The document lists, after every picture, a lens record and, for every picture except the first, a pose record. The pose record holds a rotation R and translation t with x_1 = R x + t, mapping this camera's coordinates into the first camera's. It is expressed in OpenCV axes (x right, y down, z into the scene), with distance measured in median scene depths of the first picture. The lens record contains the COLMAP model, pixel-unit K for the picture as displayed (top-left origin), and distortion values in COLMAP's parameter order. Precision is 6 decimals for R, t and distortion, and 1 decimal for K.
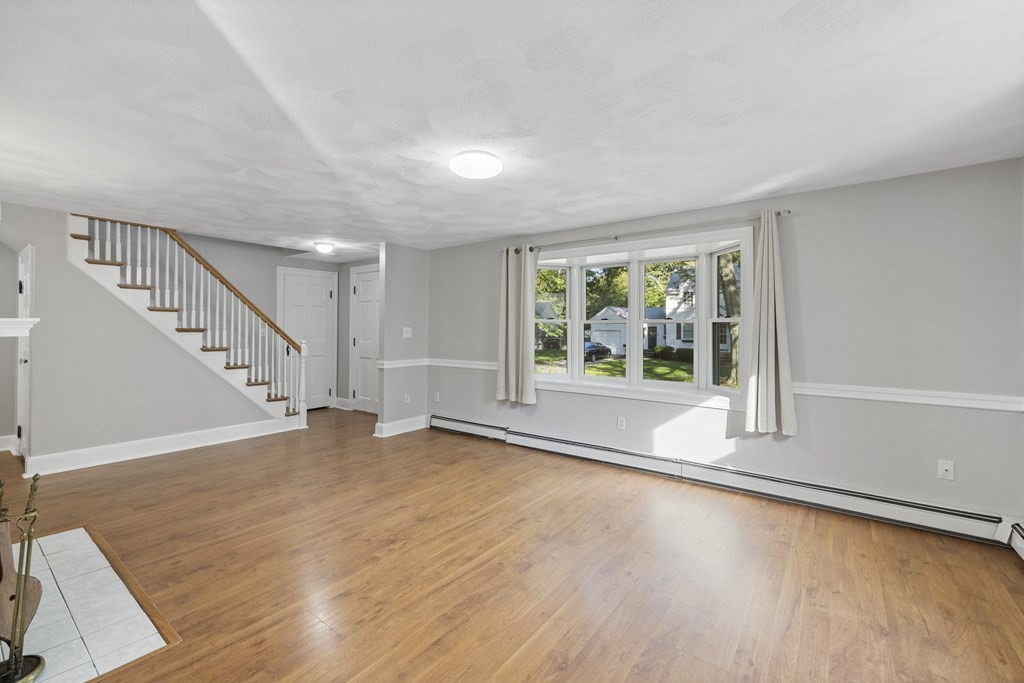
lens RADIAL K [[428.8, 0, 504.2], [0, 428.8, 329.6], [0, 0, 1]] dist [-0.000143, 0.000064]
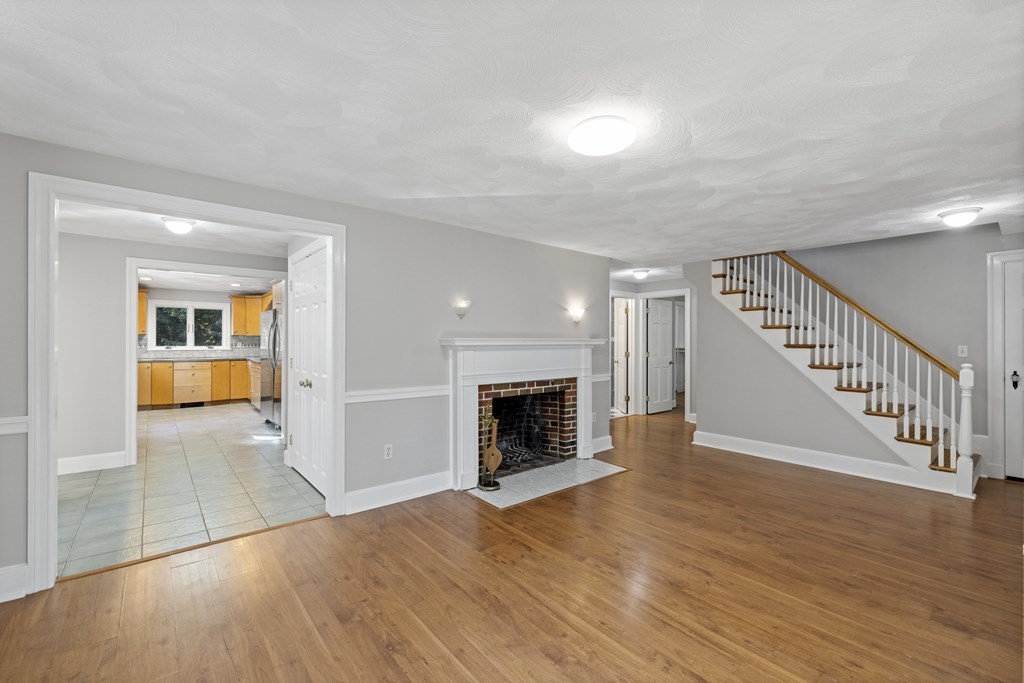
lens RADIAL K [[441.9, 0, 504.8], [0, 441.9, 343.7], [0, 0, 1]] dist [0.000107, 0.000219]
pose [[-0.230720, -0.000871, -0.973020, 0.525522], [-0.009128, 0.999958, 0.001269, 0.000828], [0.972977, 0.009175, -0.230718, 0.690143]]
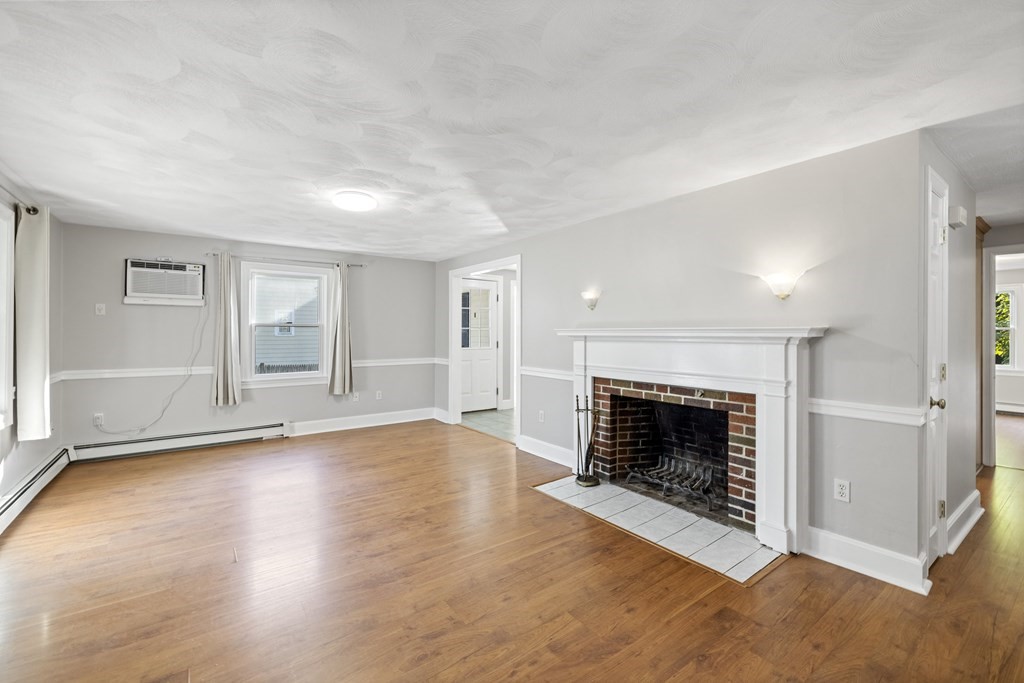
lens RADIAL K [[429.6, 0, 495.4], [0, 429.6, 331.2], [0, 0, 1]] dist [-0.000378, -0.000024]
pose [[-0.951099, -0.007774, 0.308789, -0.582858], [-0.007015, 0.999969, 0.003570, -0.006357], [-0.308807, 0.001229, -0.951124, 1.413172]]
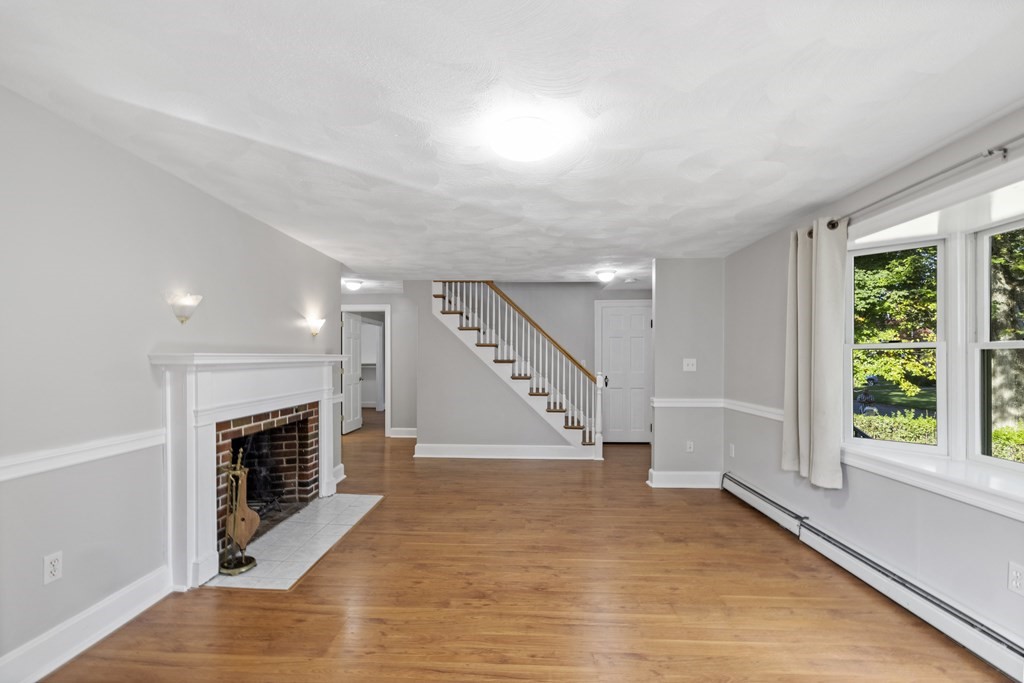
lens RADIAL K [[438.6, 0, 517.6], [0, 438.6, 361.0], [0, 0, 1]] dist [-0.001644, 0.000093]
pose [[0.584037, 0.001423, -0.811726, 0.369620], [-0.002663, 0.999996, -0.000163, 0.000938], [0.811723, 0.002256, 0.584038, 0.367852]]
